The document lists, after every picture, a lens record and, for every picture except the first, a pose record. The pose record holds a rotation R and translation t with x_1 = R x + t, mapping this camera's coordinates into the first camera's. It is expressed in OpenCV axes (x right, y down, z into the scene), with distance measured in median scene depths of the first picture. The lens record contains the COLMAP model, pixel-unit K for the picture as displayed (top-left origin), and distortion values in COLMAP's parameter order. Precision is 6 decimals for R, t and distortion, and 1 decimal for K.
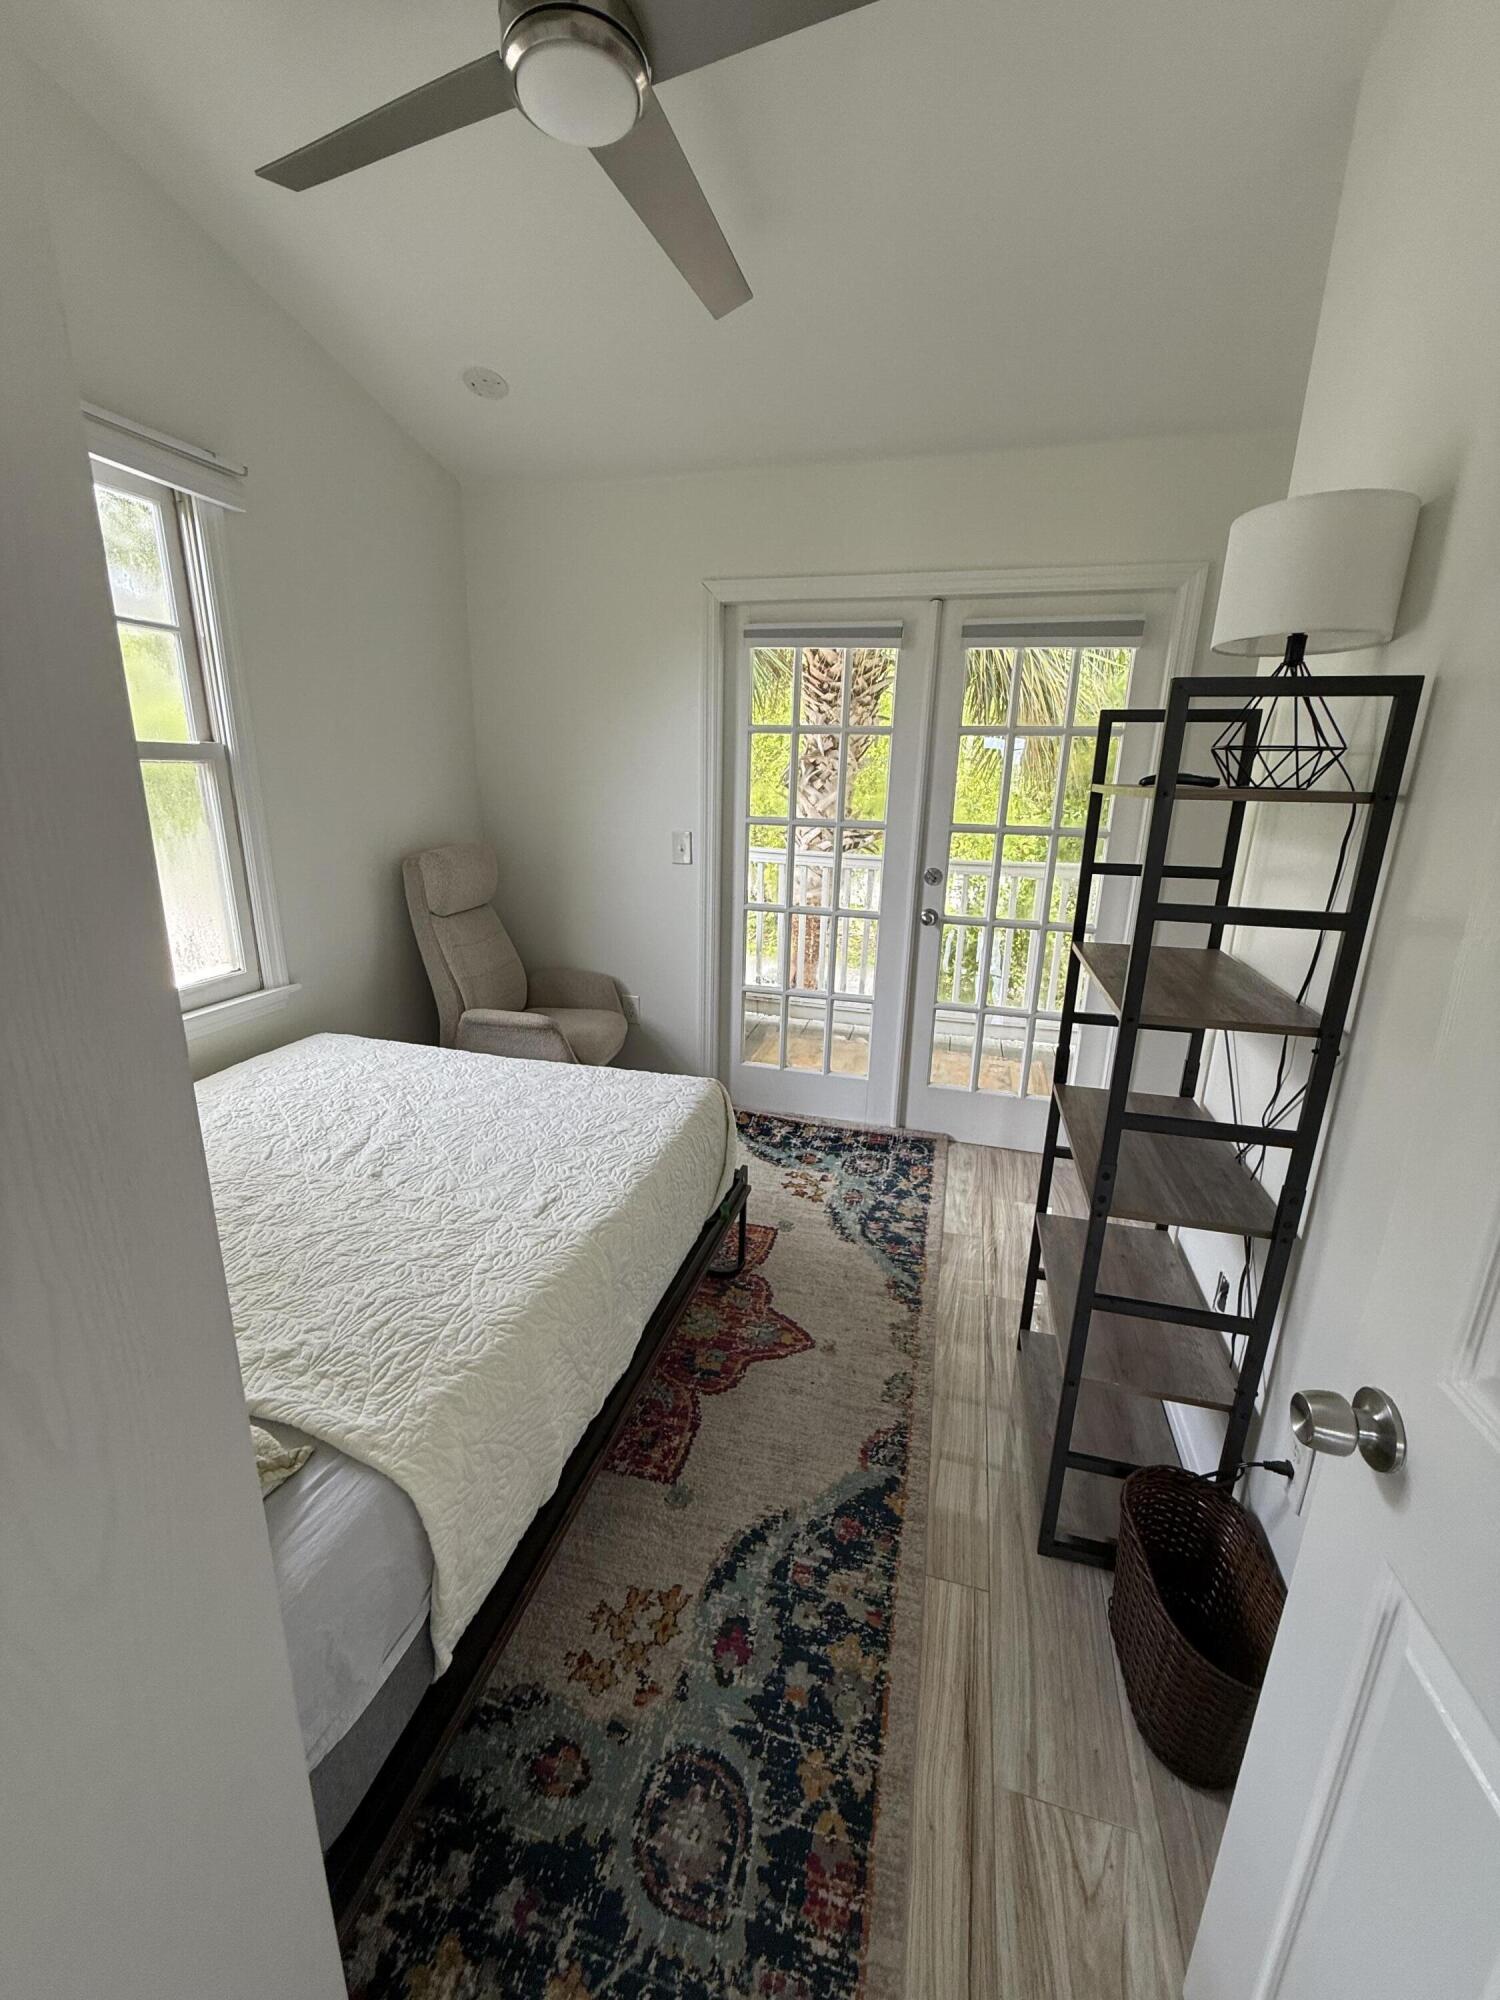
lens RADIAL K [[798.5, 0, 749.0], [0, 798.5, 992.3], [0, 0, 1]] dist [-0.000194, 0.000527]
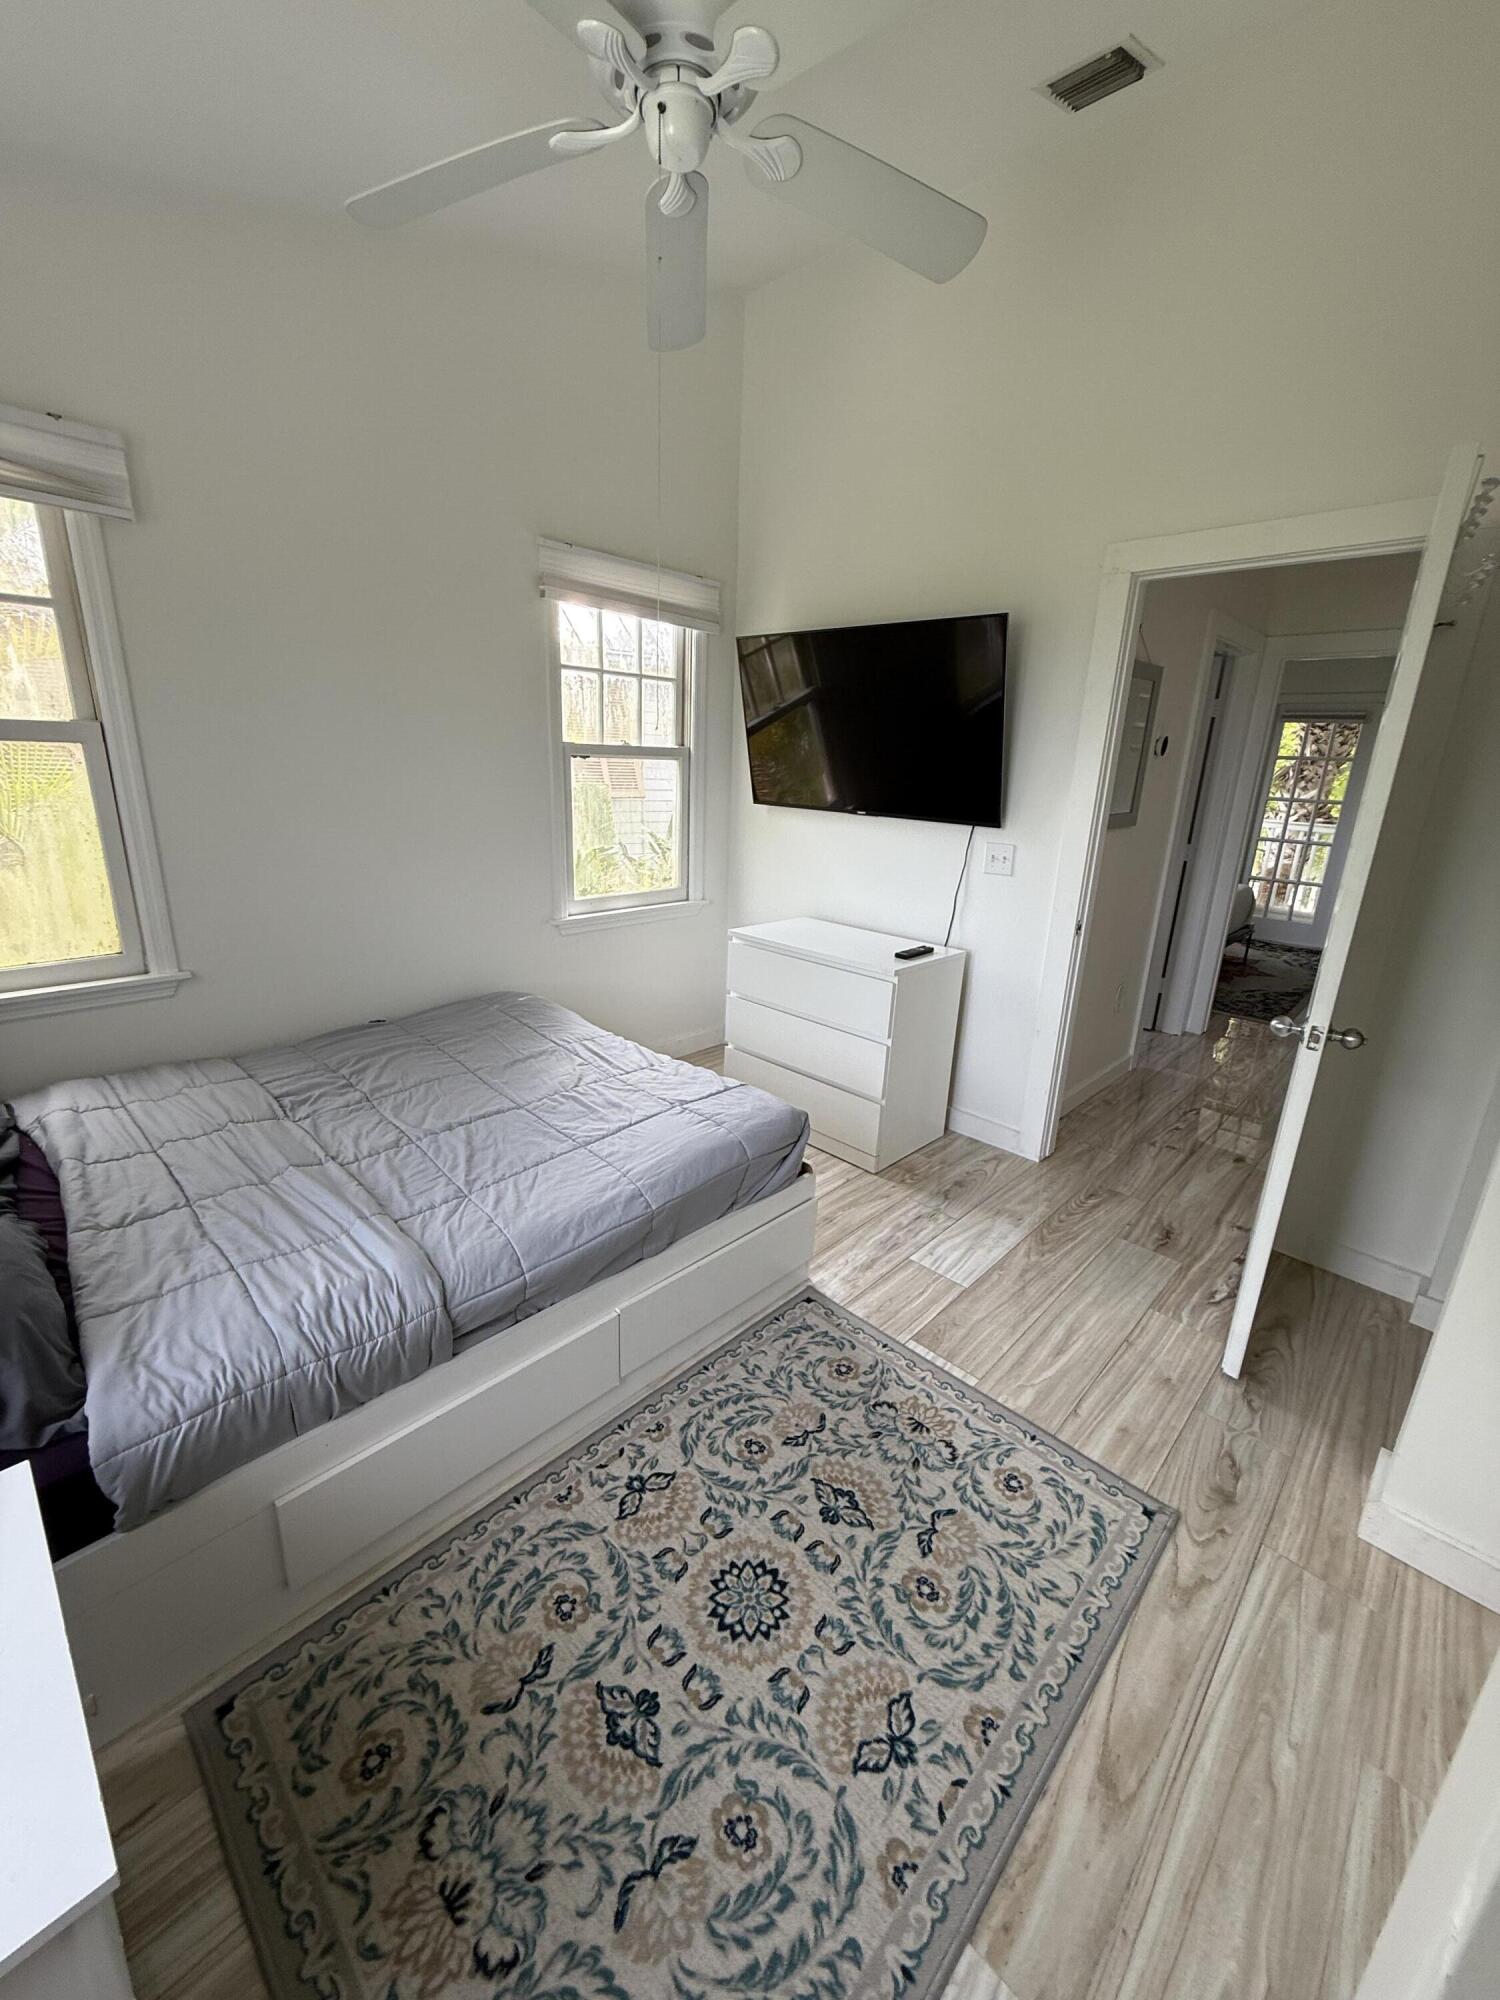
lens RADIAL K [[798.5, 0, 746.6], [0, 798.5, 994.1], [0, 0, 1]] dist [-0.000194, 0.000527]
pose [[0.878926, 0.141150, -0.455594, -0.225452], [-0.139457, 0.989517, 0.037528, 0.538979], [0.456115, 0.030551, 0.889396, -1.982288]]
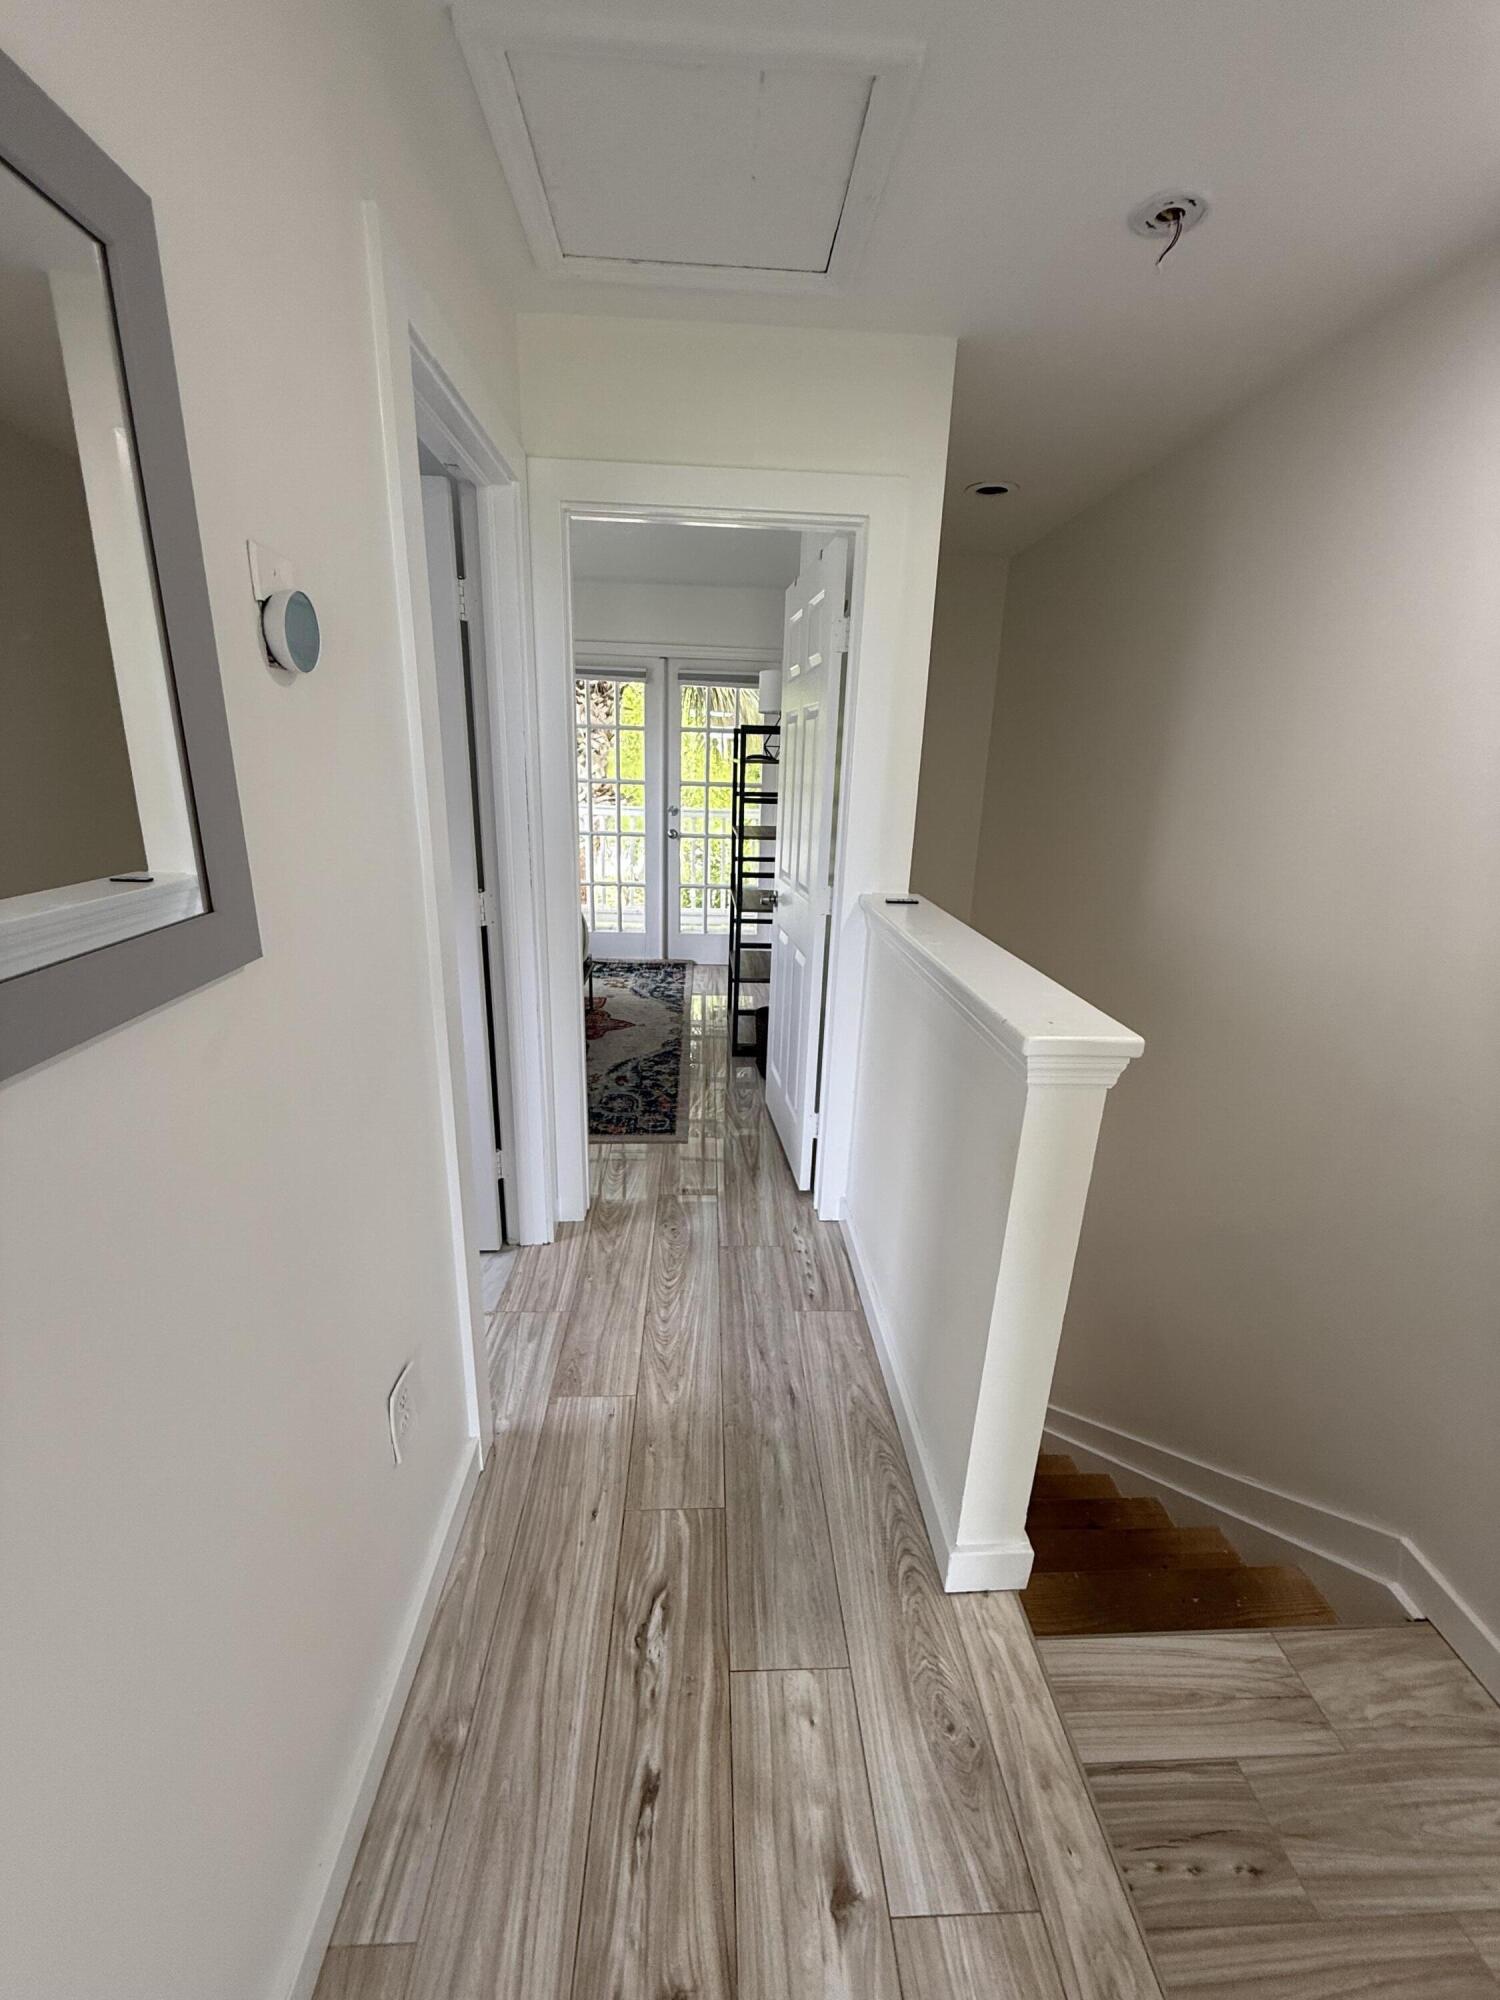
lens RADIAL K [[798.5, 0, 748.0], [0, 798.5, 994.9], [0, 0, 1]] dist [-0.000194, 0.000527]
pose [[0.949960, -0.083271, 0.301069, -0.214877], [0.074527, 0.996399, 0.040434, 0.244069], [-0.303352, -0.015973, 0.952745, -0.898947]]
